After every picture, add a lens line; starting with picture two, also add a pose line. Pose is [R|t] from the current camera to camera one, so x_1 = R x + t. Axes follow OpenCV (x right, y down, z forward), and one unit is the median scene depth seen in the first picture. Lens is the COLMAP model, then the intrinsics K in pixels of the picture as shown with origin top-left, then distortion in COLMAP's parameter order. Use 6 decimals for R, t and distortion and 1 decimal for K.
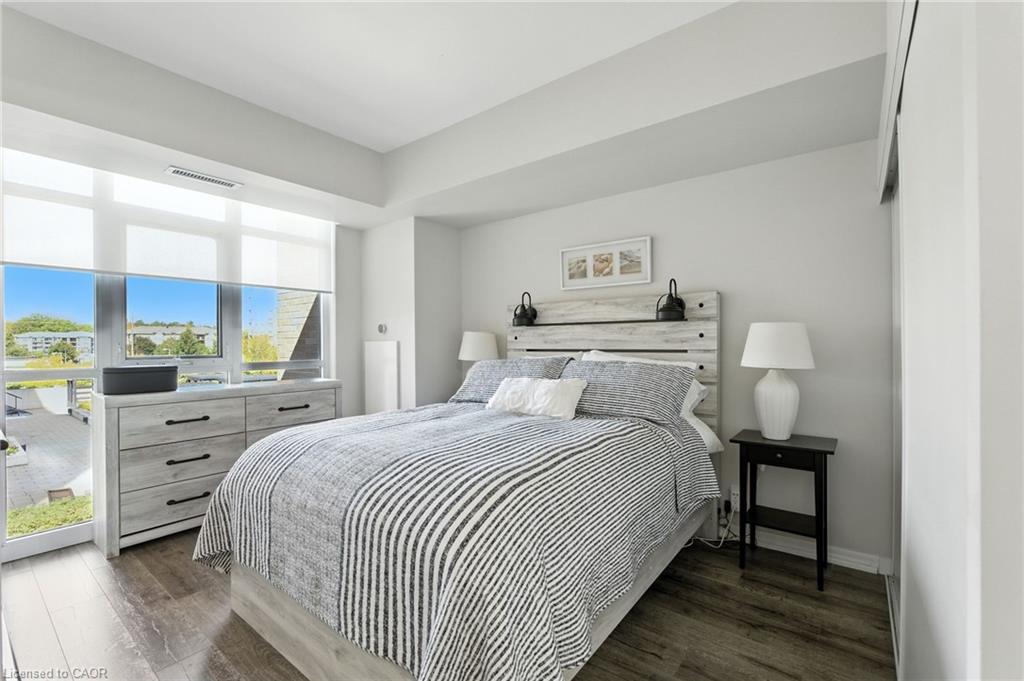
lens RADIAL K [[446.0, 0, 508.8], [0, 446.0, 343.9], [0, 0, 1]] dist [-0.005249, -0.000199]
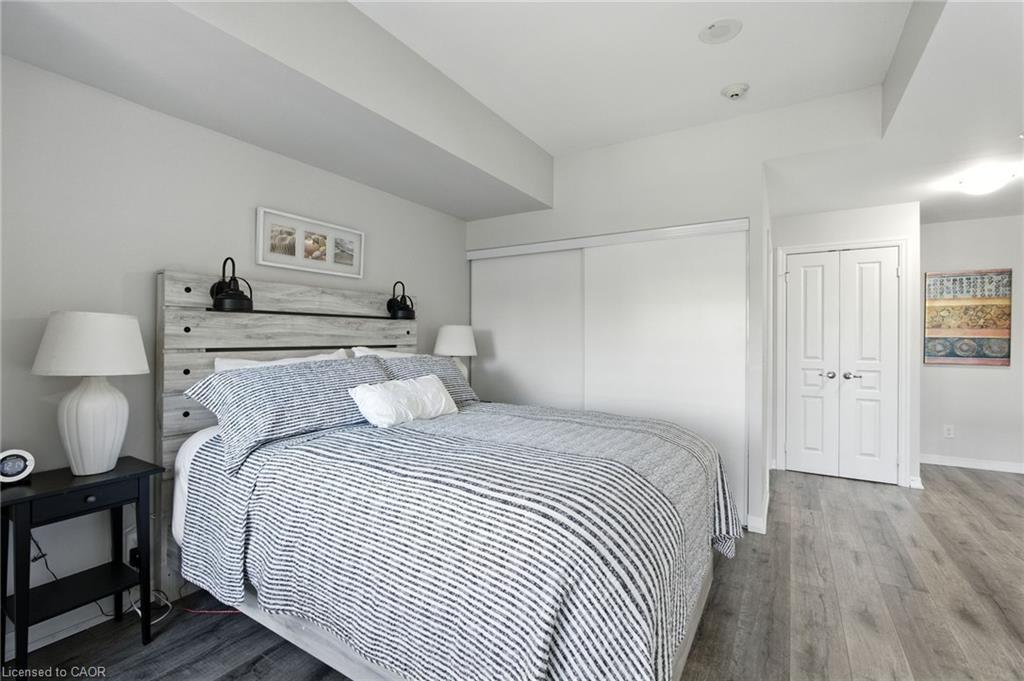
lens RADIAL K [[446.0, 0, 517.1], [0, 446.0, 340.5], [0, 0, 1]] dist [-0.005249, -0.000199]
pose [[-0.112029, -0.000634, 0.993705, -0.695044], [0.000604, 1.000000, 0.000707, 0.000755], [-0.993705, 0.000679, -0.112029, 0.742887]]
